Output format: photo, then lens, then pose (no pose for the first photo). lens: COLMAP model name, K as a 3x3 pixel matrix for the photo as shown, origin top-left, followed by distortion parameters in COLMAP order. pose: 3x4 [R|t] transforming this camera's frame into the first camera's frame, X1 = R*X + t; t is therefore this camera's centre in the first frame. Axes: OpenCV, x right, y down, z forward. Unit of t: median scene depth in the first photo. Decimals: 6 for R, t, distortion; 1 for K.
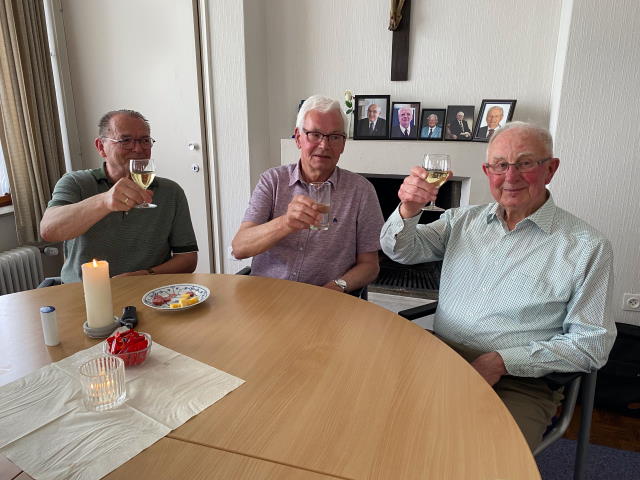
lens RADIAL K [[491.0, 0, 320.0], [0, 491.0, 240.0], [0, 0, 1]] dist [0.012769, 0.001083]
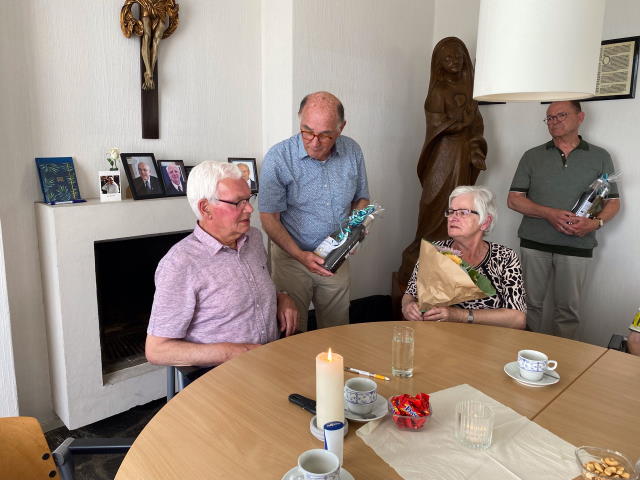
lens RADIAL K [[491.0, 0, 320.0], [0, 491.0, 240.0], [0, 0, 1]] dist [0.012769, 0.001083]
pose [[0.483159, -0.151981, 0.862241, -0.574981], [0.226771, 0.972935, 0.044420, -0.093121], [-0.845655, 0.174069, 0.504547, 0.249374]]
